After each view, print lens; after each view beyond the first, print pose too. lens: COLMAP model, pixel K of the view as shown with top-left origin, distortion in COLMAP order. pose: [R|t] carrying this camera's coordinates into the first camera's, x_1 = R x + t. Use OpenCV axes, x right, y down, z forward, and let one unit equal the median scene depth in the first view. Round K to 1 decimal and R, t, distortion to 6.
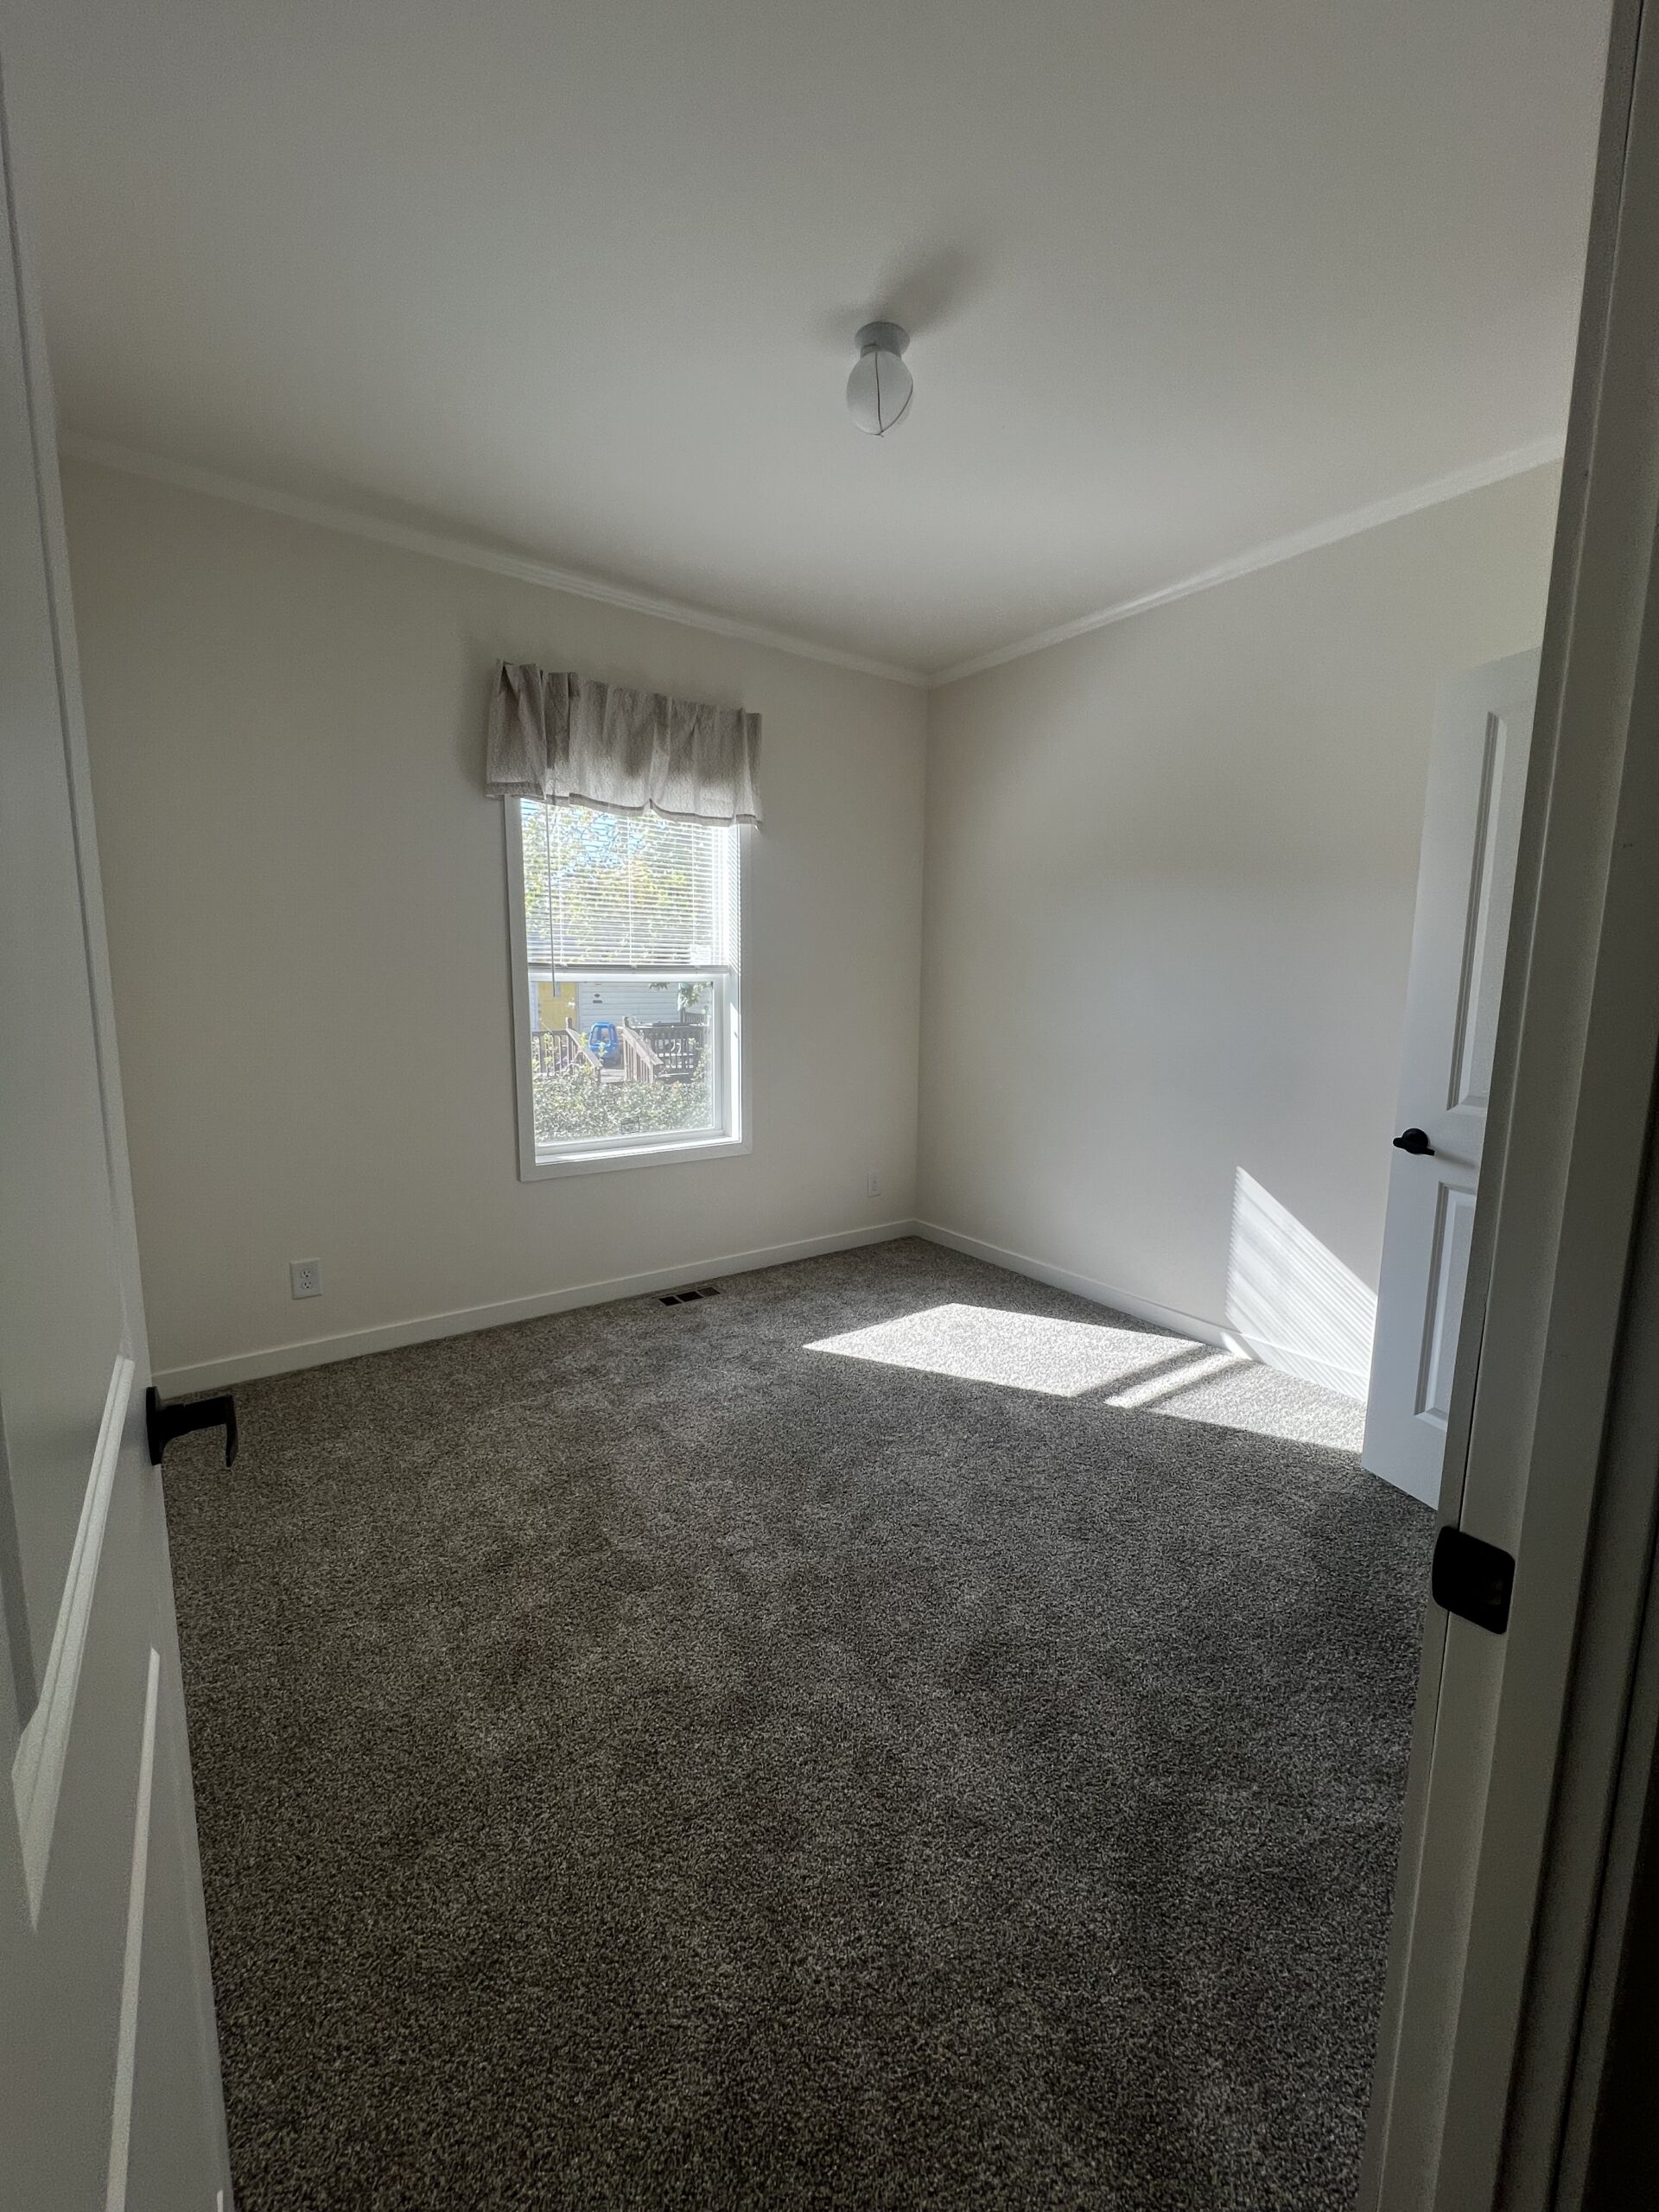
lens RADIAL K [[883.1, 0, 838.3], [0, 883.1, 1111.5], [0, 0, 1]] dist [0.001663, -0.000538]
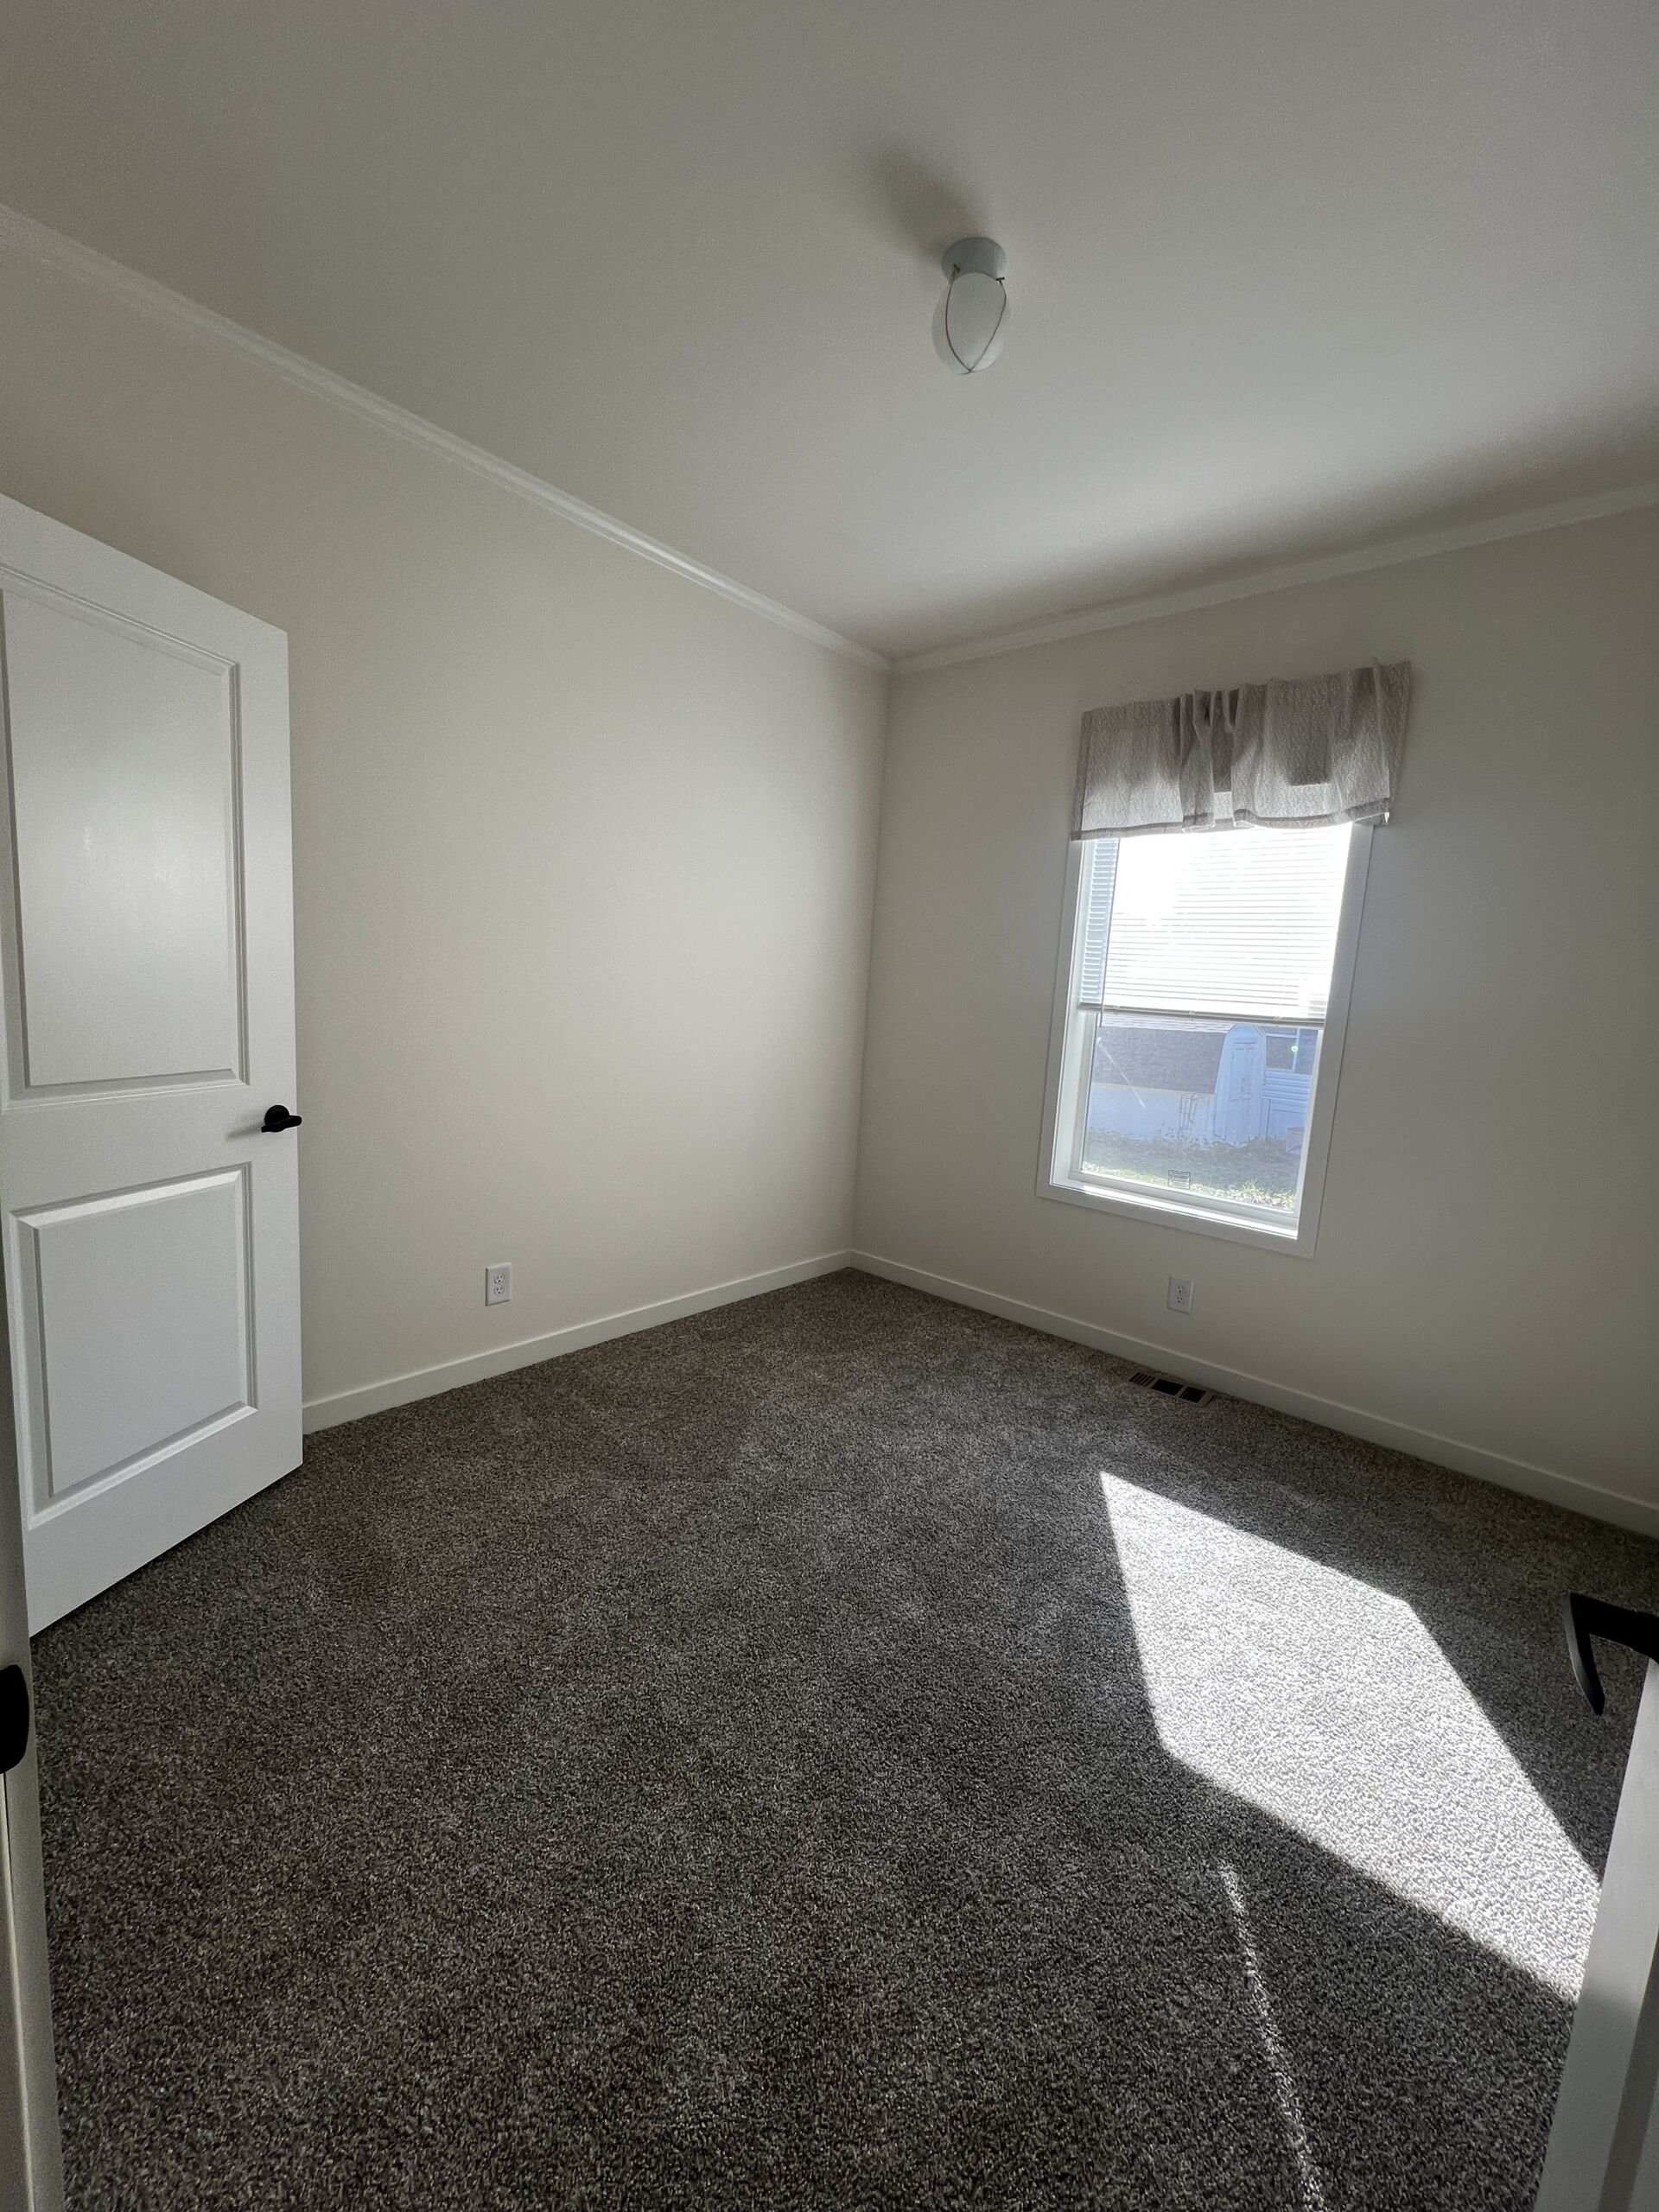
lens RADIAL K [[883.1, 0, 842.3], [0, 883.1, 1098.0], [0, 0, 1]] dist [0.001663, -0.000538]
pose [[0.224060, 0.134149, -0.965298, 0.835796], [-0.203143, 0.975153, 0.088366, -0.113684], [0.953168, 0.176295, 0.245745, 0.688333]]
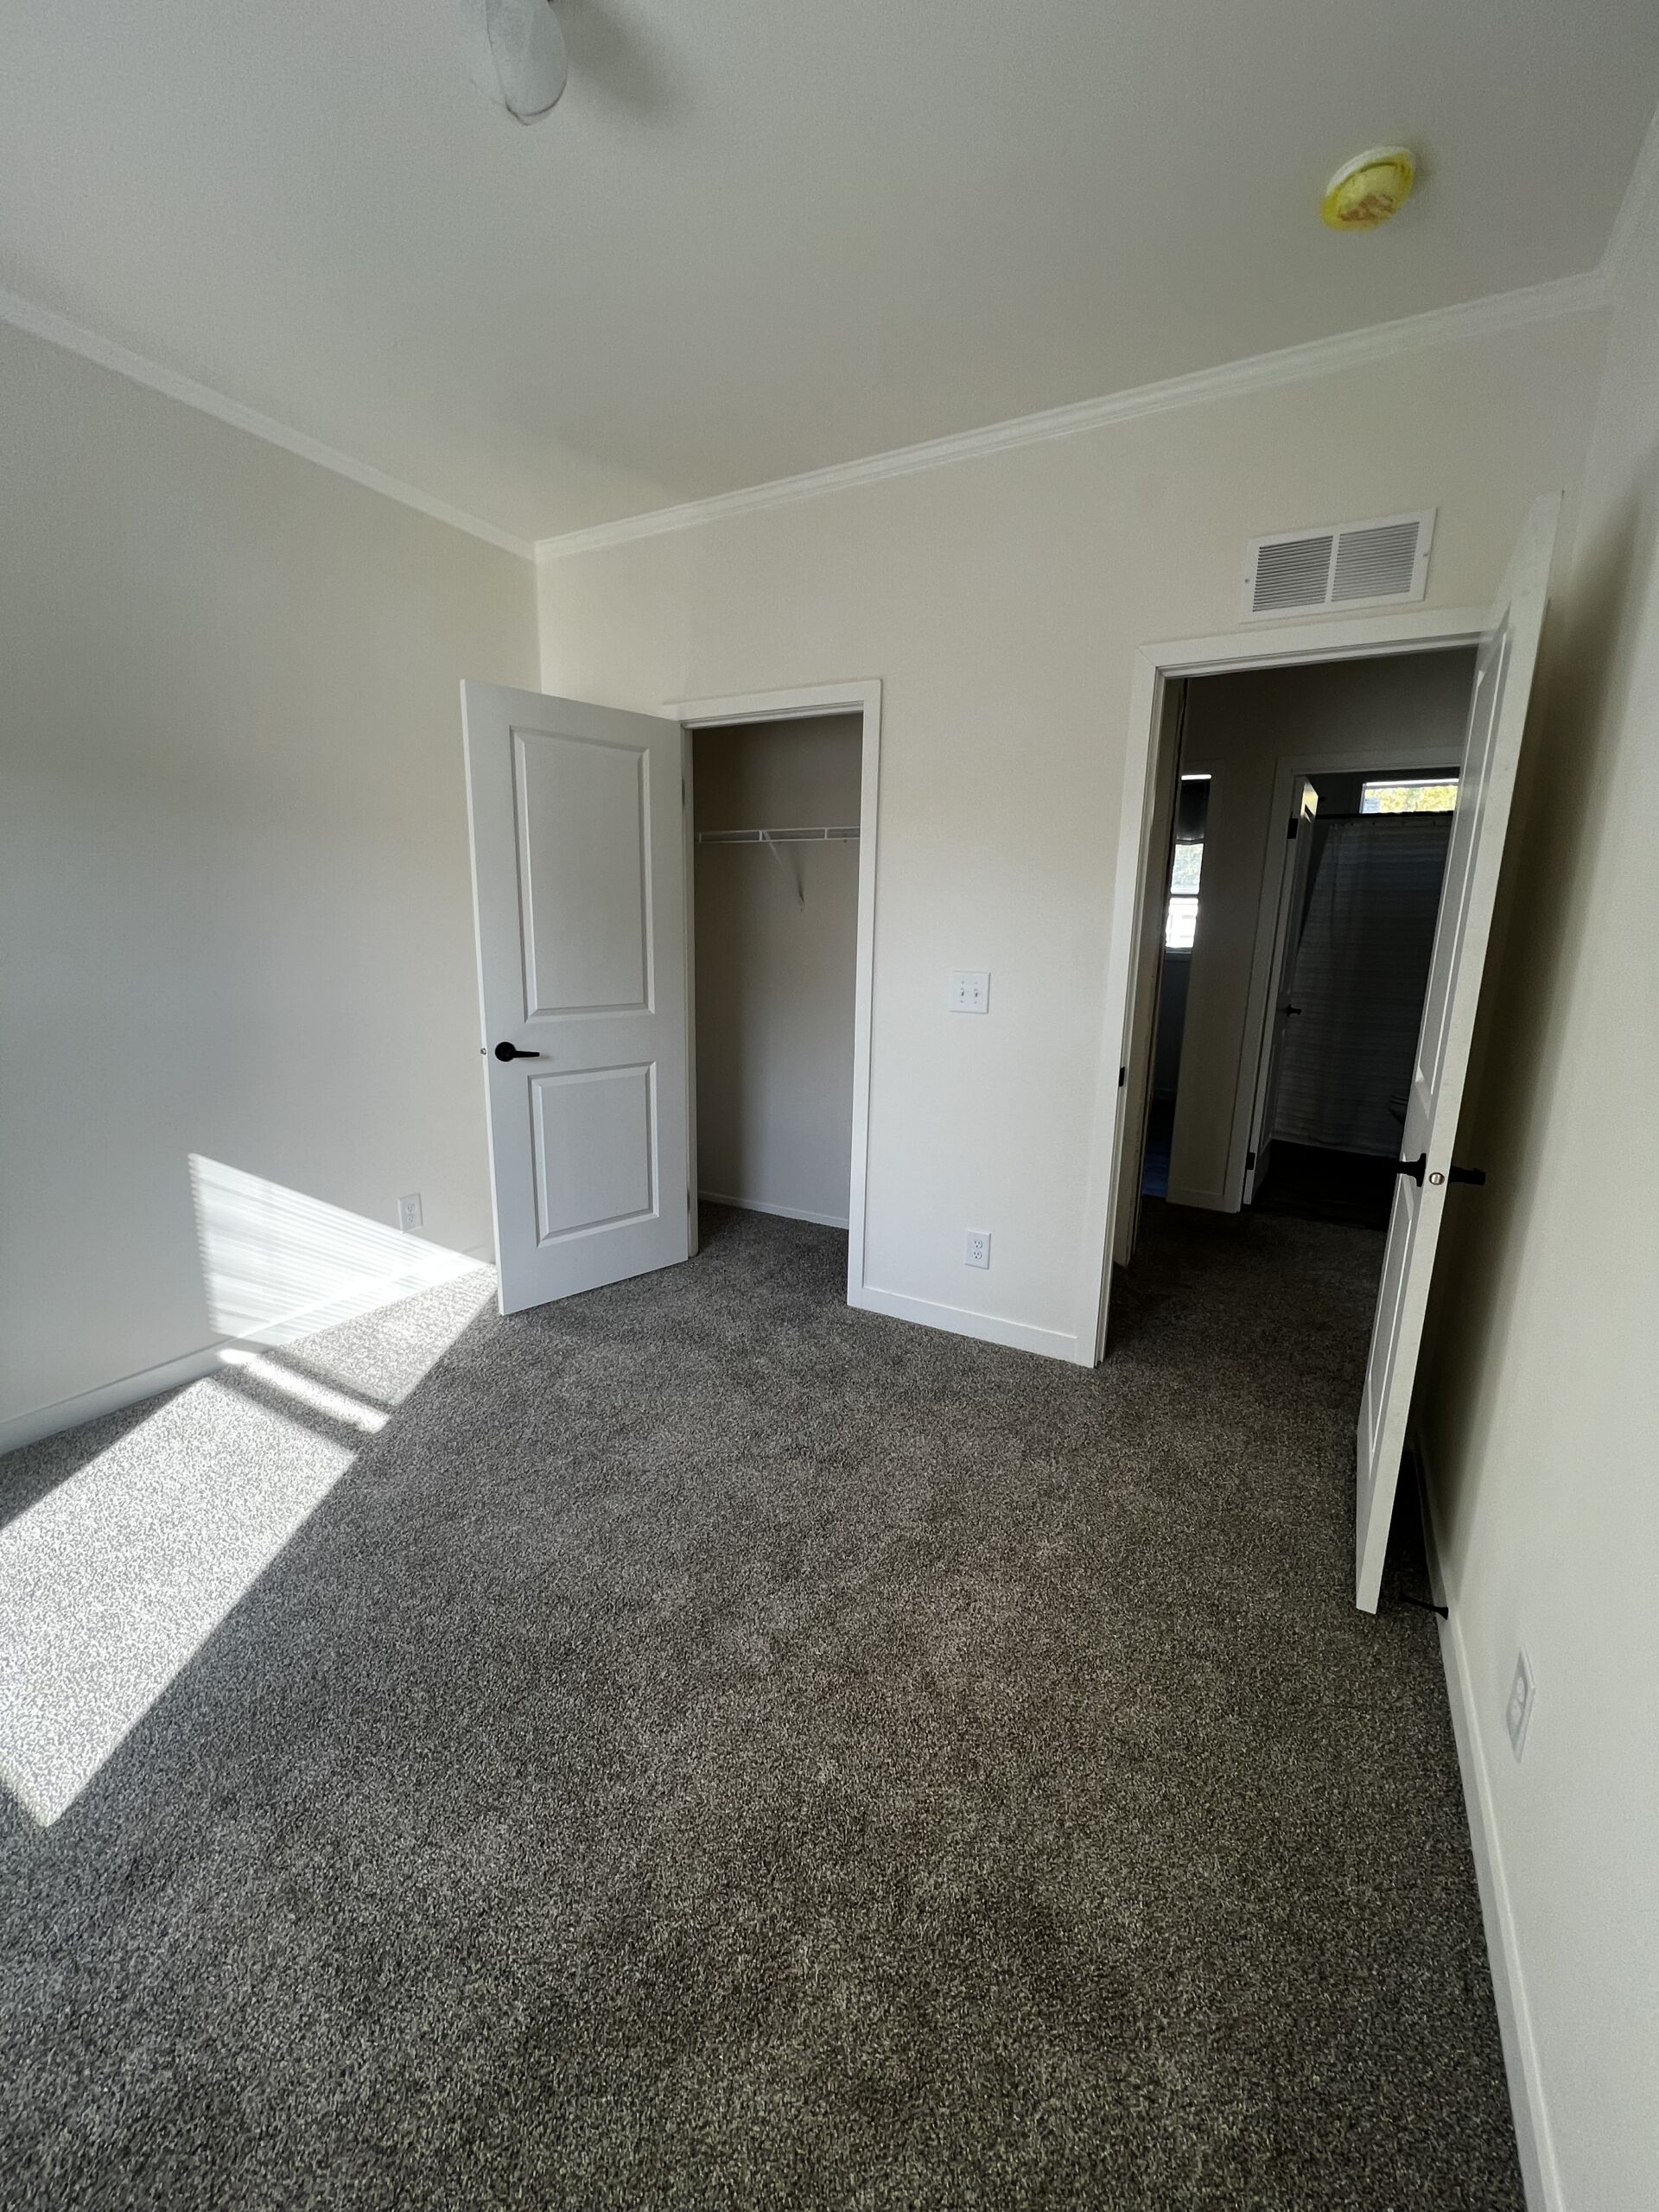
lens RADIAL K [[883.1, 0, 821.1], [0, 883.1, 1098.8], [0, 0, 1]] dist [0.001663, -0.000538]
pose [[-0.392107, -0.207107, 0.896303, -0.678667], [0.118759, 0.954778, 0.272573, -0.190837], [-0.912222, 0.213322, -0.349779, 1.006358]]
